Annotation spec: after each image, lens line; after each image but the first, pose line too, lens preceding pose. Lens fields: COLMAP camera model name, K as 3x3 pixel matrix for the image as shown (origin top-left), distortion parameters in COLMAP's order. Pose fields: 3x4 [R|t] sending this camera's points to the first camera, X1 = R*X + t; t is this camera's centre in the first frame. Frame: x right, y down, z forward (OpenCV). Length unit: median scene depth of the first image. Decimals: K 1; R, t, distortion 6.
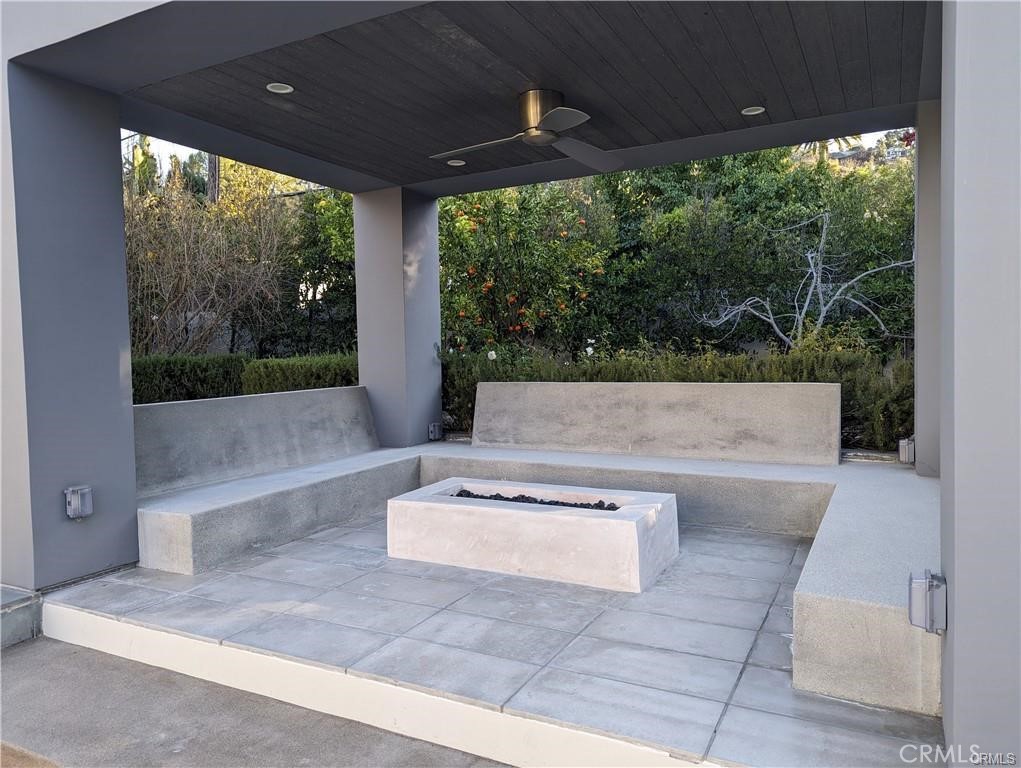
lens RADIAL K [[718.4, 0, 512.3], [0, 718.4, 383.1], [0, 0, 1]] dist [0.047565, -0.043376]
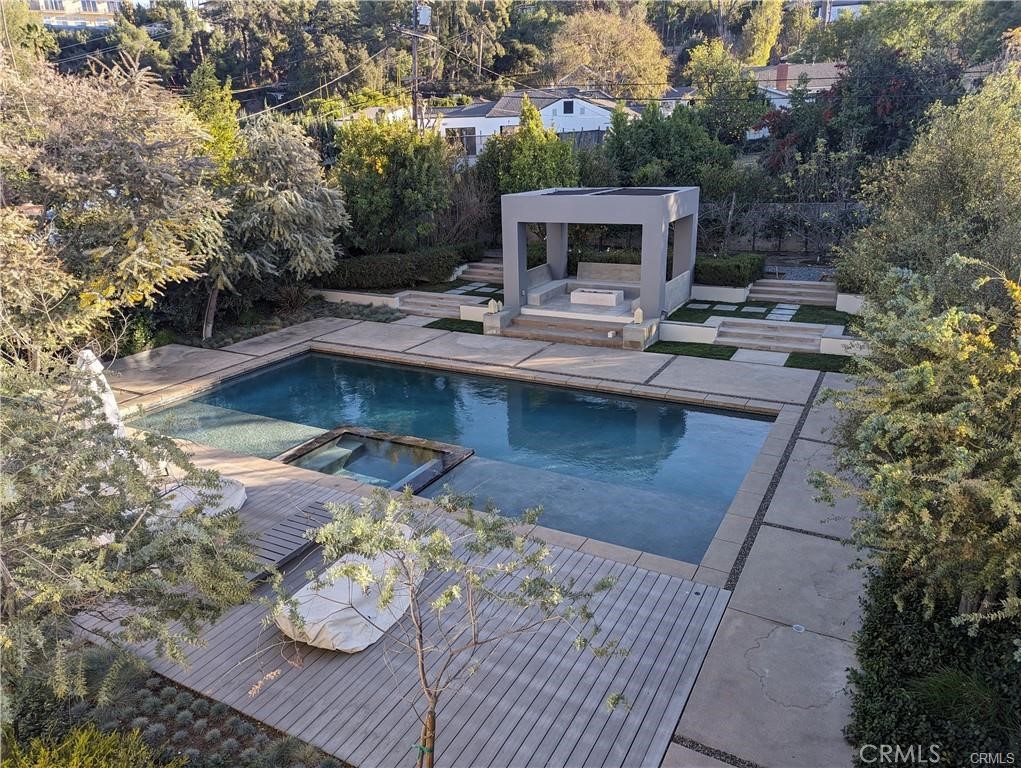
lens RADIAL K [[718.4, 0, 509.7], [0, 718.4, 386.3], [0, 0, 1]] dist [0.047565, -0.043376]
pose [[0.999837, 0.000232, -0.018070, -0.340407], [0.004785, 0.960822, 0.277123, -0.424971], [0.017427, -0.277165, 0.960664, -2.829517]]
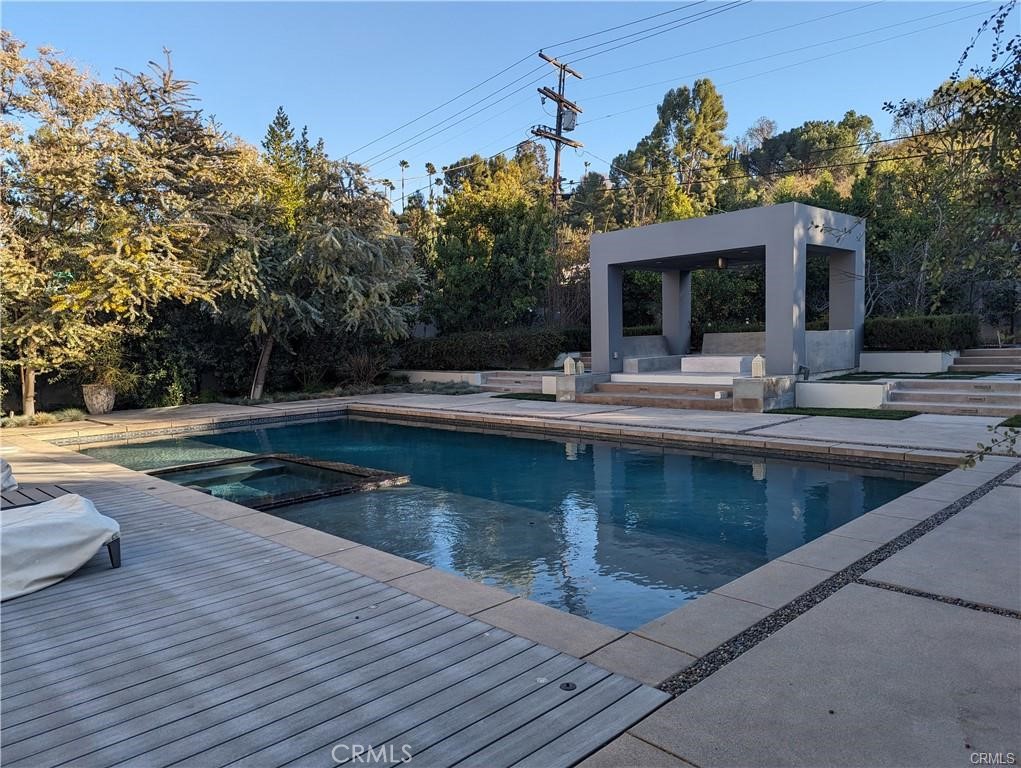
lens RADIAL K [[718.4, 0, 502.9], [0, 718.4, 383.1], [0, 0, 1]] dist [0.047565, -0.043376]
pose [[0.949837, 0.013802, -0.312440, 0.095433], [-0.005374, 0.999599, 0.027818, 0.124145], [0.312699, -0.024743, 0.949530, -2.072581]]
